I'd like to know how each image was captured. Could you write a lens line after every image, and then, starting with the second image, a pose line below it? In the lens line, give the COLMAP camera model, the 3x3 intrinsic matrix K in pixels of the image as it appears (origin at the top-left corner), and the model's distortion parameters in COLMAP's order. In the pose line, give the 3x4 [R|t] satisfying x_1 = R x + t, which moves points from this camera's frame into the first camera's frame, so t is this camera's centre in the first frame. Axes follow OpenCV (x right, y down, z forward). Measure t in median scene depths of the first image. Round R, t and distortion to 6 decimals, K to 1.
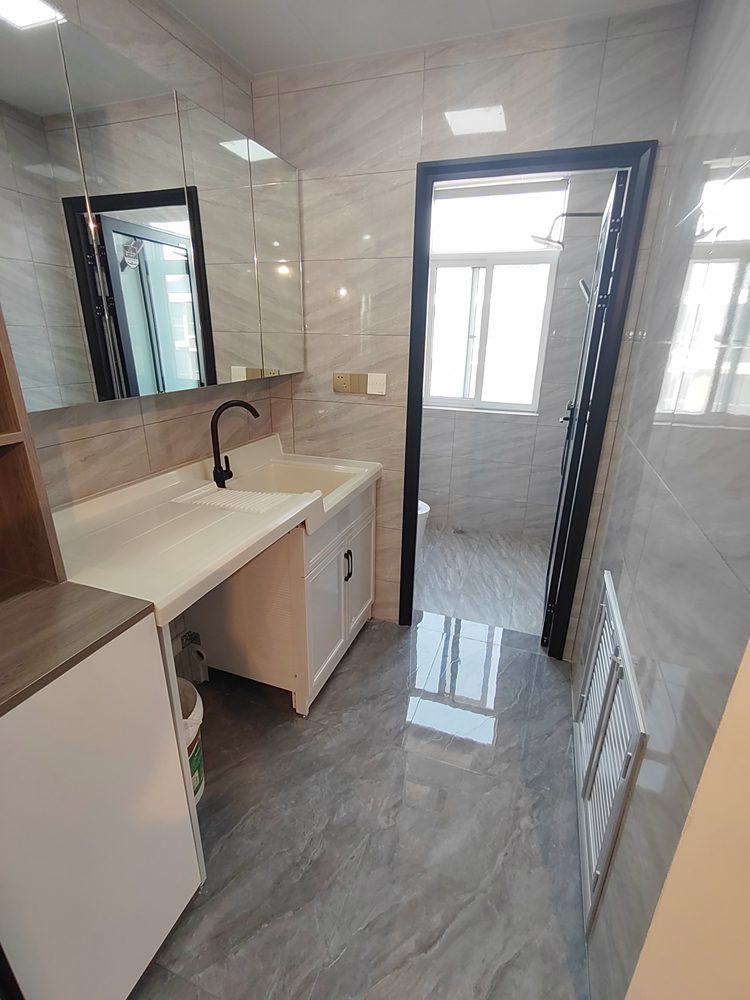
lens RADIAL K [[465.5, 0, 375.0], [0, 465.5, 500.0], [0, 0, 1]] dist [0.004240, 0.001401]
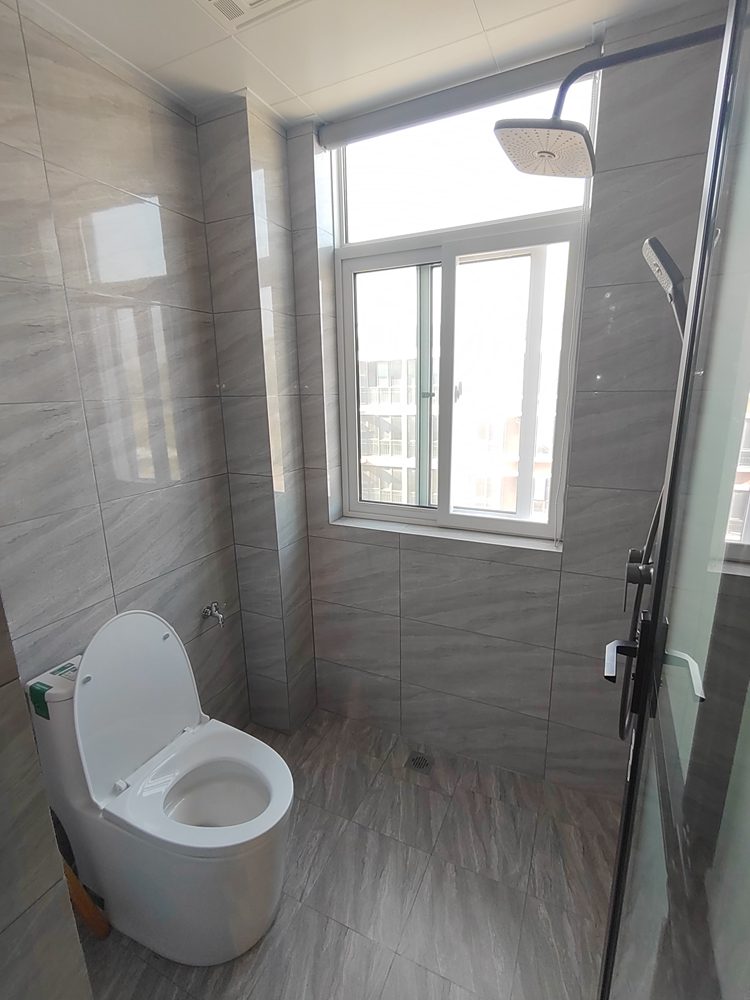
lens RADIAL K [[465.5, 0, 375.0], [0, 465.5, 500.0], [0, 0, 1]] dist [0.004240, 0.001401]
pose [[0.994668, -0.007577, -0.102847, 0.203077], [-0.003973, 0.993741, -0.111635, -0.173509], [0.103049, 0.111449, 0.988413, 0.487826]]
